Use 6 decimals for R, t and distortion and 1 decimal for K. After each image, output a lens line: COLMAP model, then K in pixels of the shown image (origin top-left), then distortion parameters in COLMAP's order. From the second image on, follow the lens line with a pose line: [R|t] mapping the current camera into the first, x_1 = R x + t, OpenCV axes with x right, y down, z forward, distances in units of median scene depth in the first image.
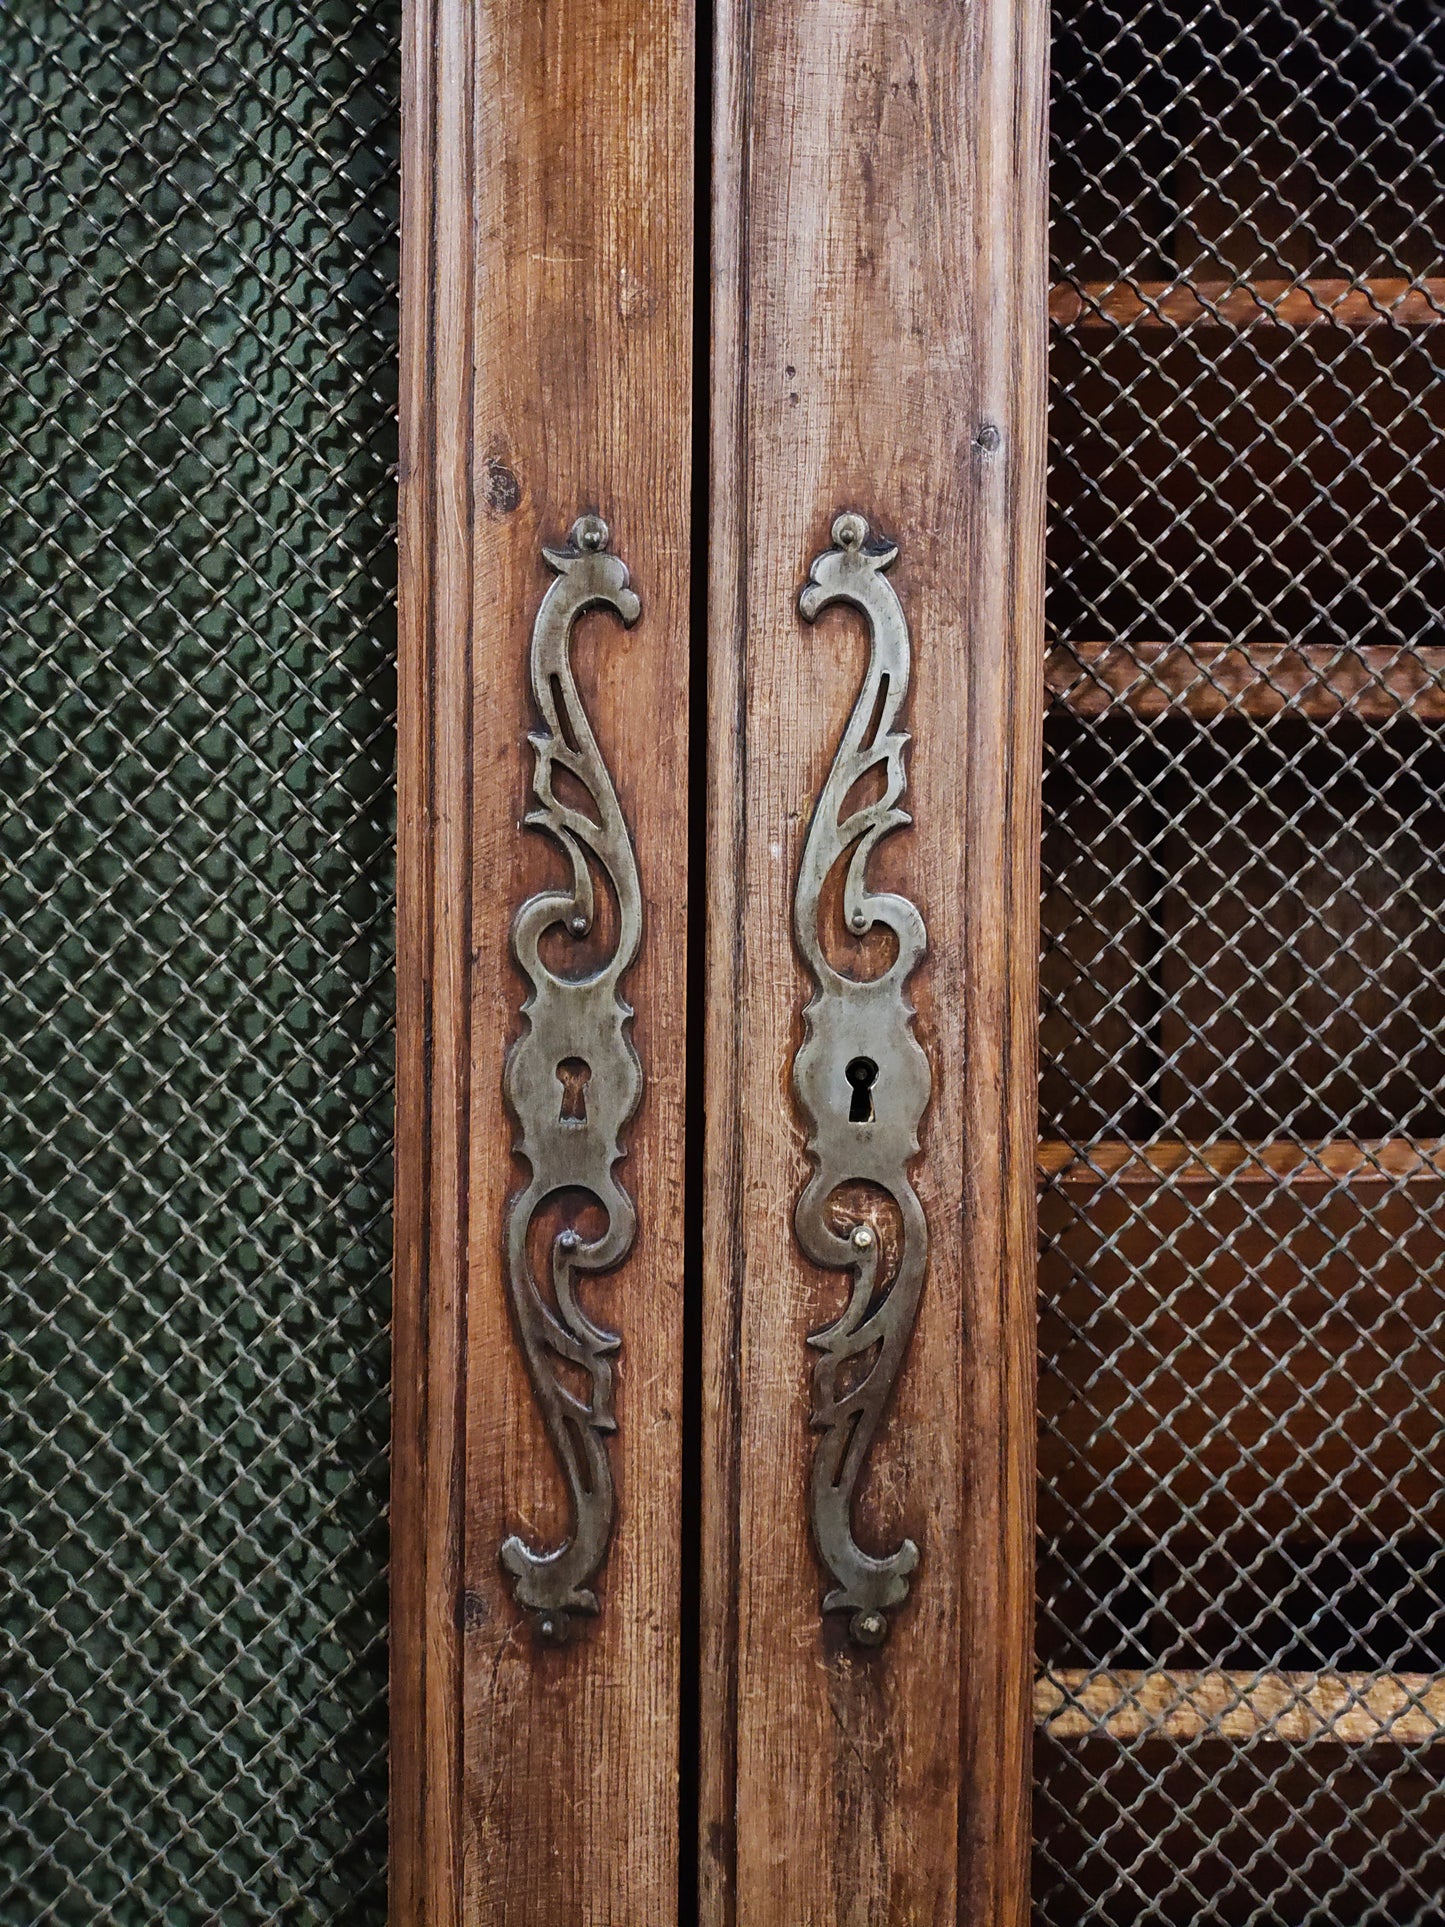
lens RADIAL K [[1379.4, 0, 722.3], [0, 1379.4, 956.5], [0, 0, 1]] dist [0.107293, -0.172109]
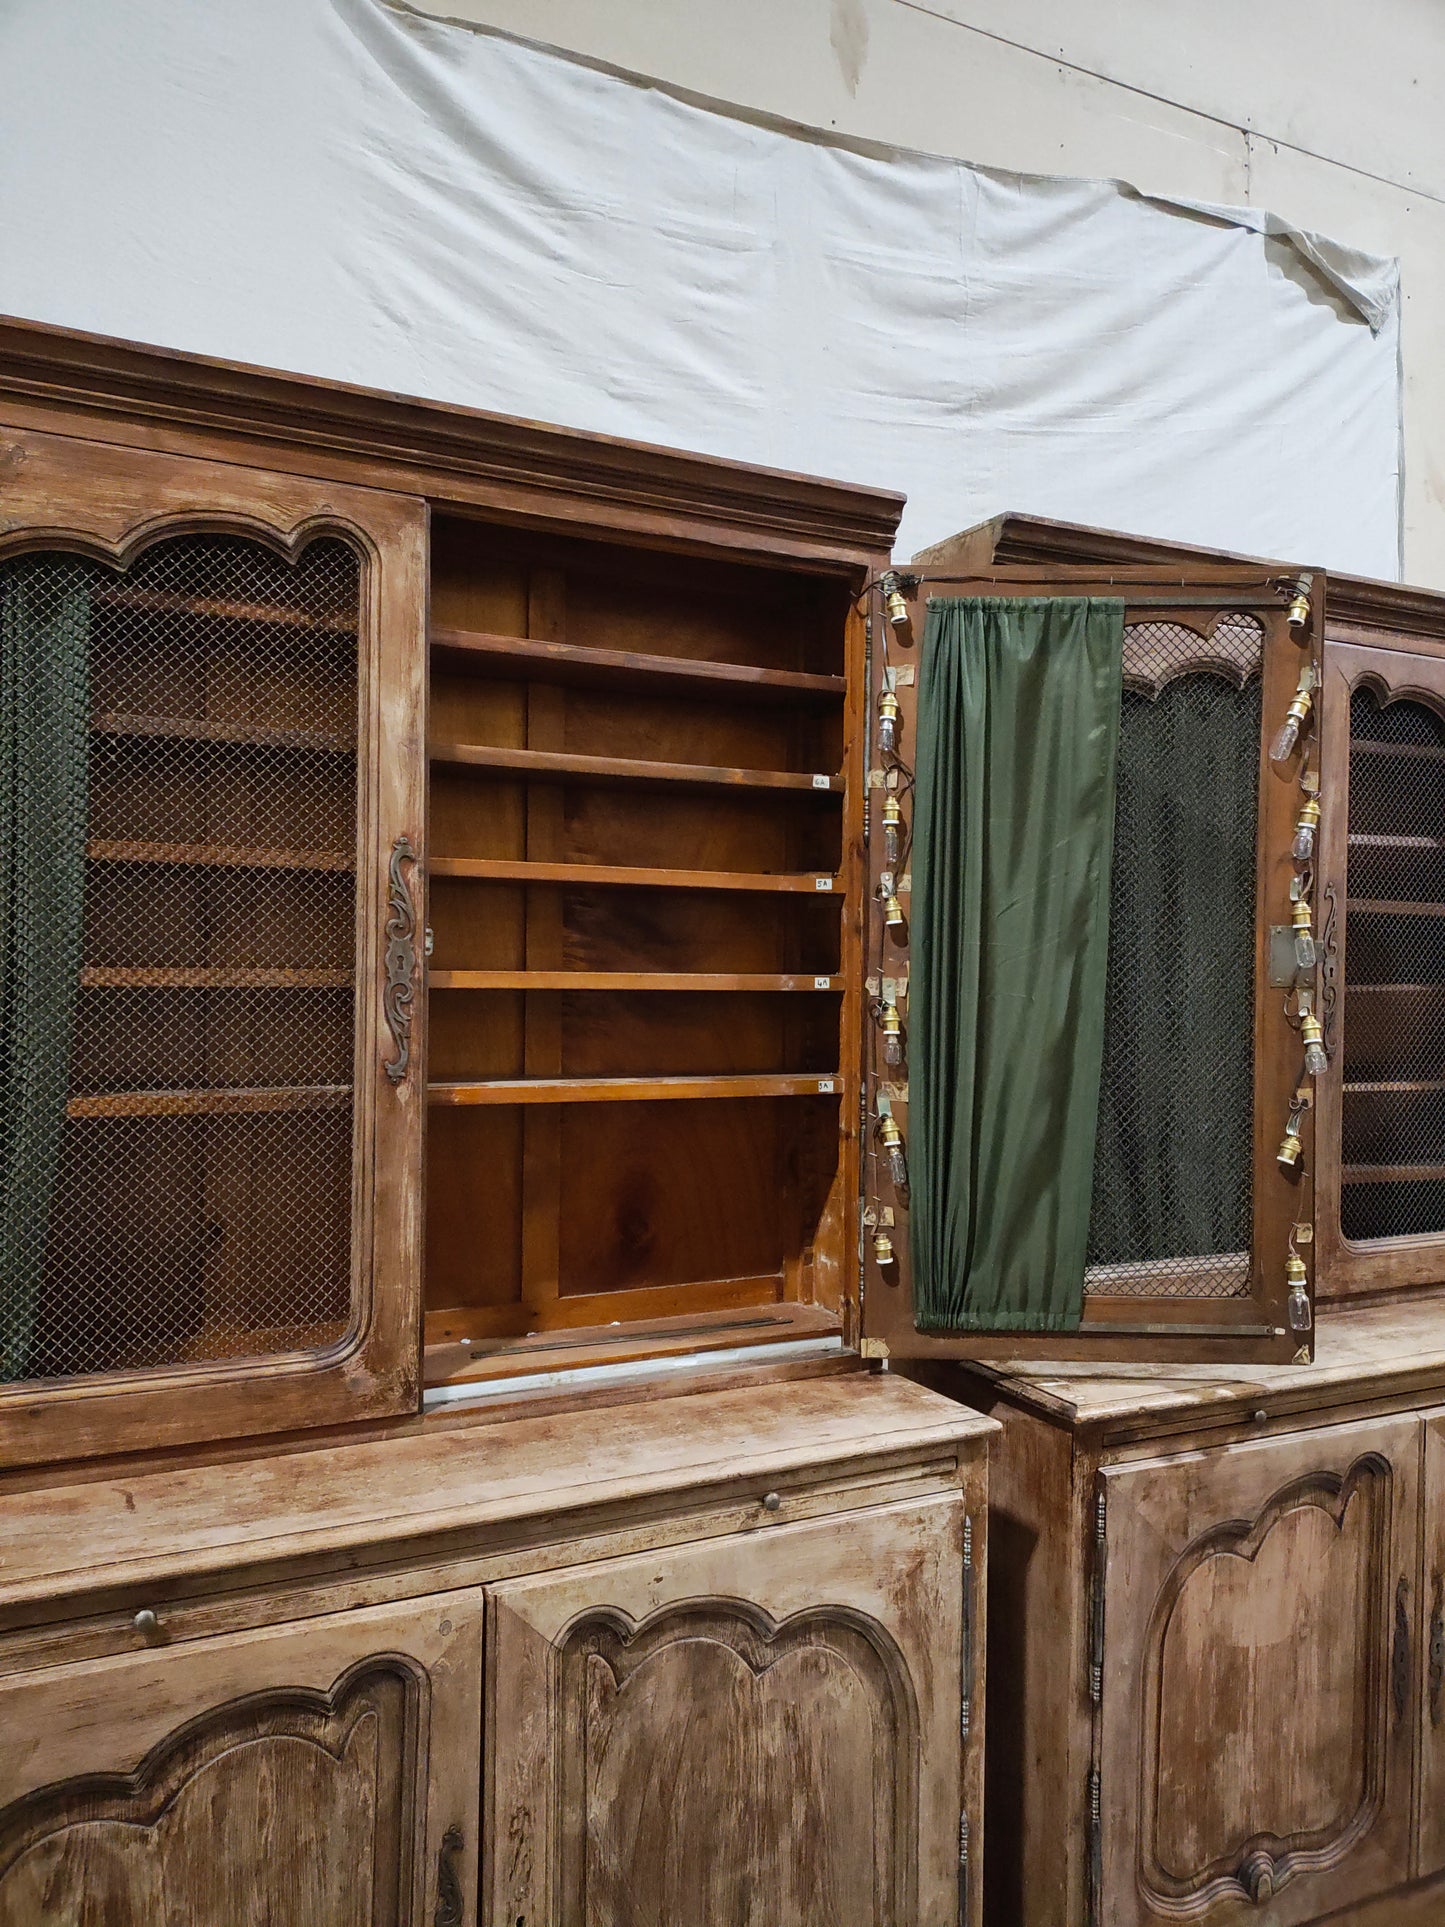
lens RADIAL K [[1403.5, 0, 718.5], [0, 1403.5, 981.3], [0, 0, 1]] dist [0.008204, -0.005258]
pose [[0.907812, 0.000382, 0.419378, -5.136925], [-0.001410, 0.999997, 0.002142, 0.127111], [-0.419376, -0.002536, 0.907809, -3.662856]]
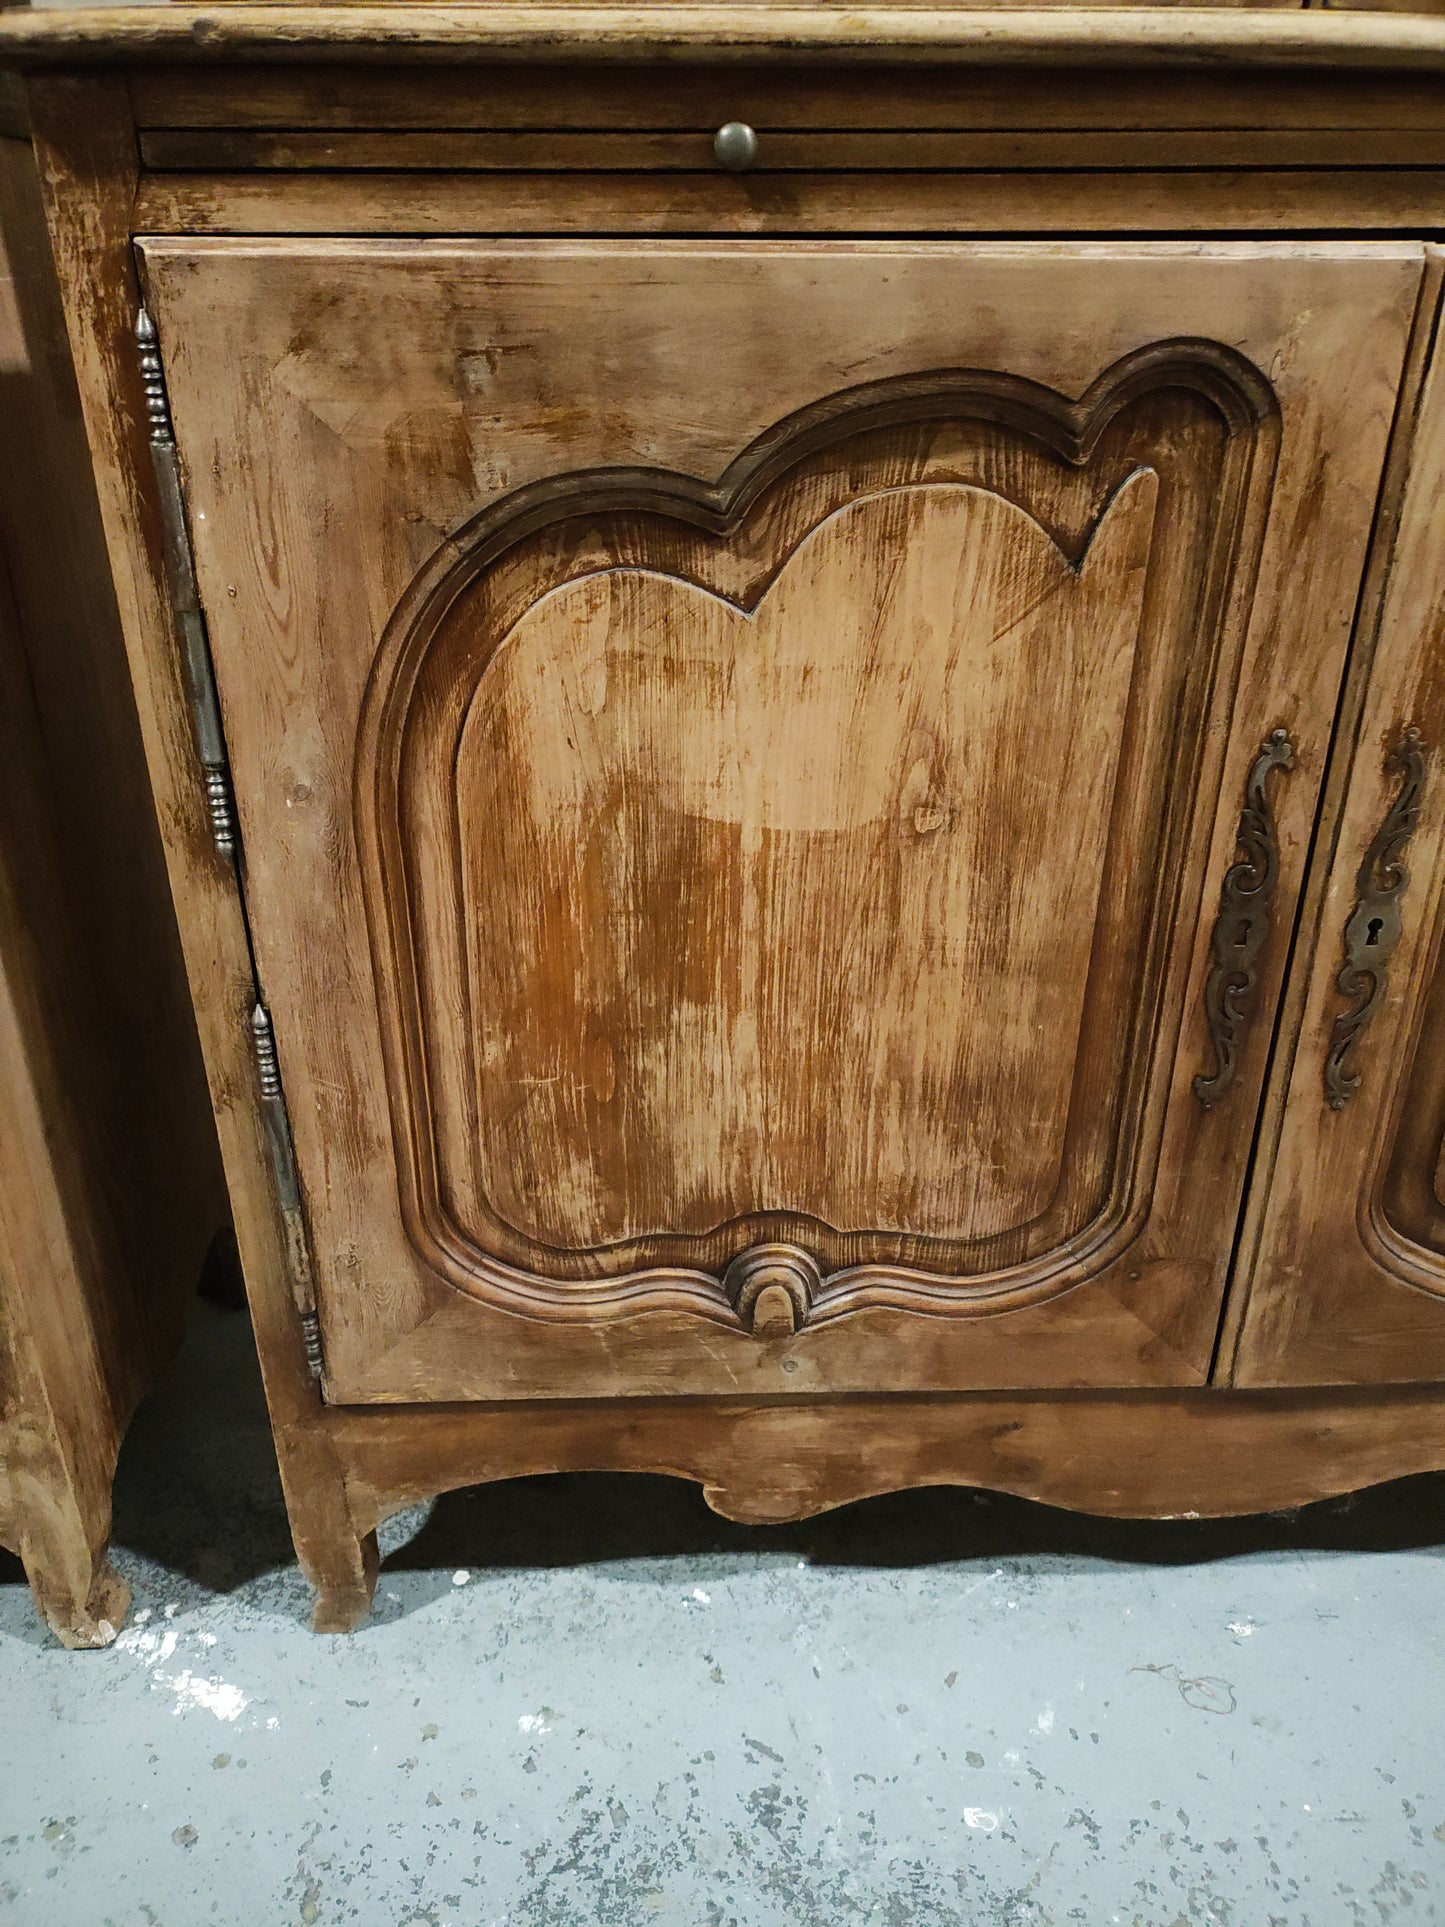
lens RADIAL K [[1379.4, 0, 722.3], [0, 1379.4, 956.5], [0, 0, 1]] dist [0.107293, -0.172109]
pose [[0.999796, -0.016862, 0.011137, -1.020852], [0.010696, 0.909157, 0.416316, 2.006206], [-0.017145, -0.416112, 0.909152, -1.642688]]
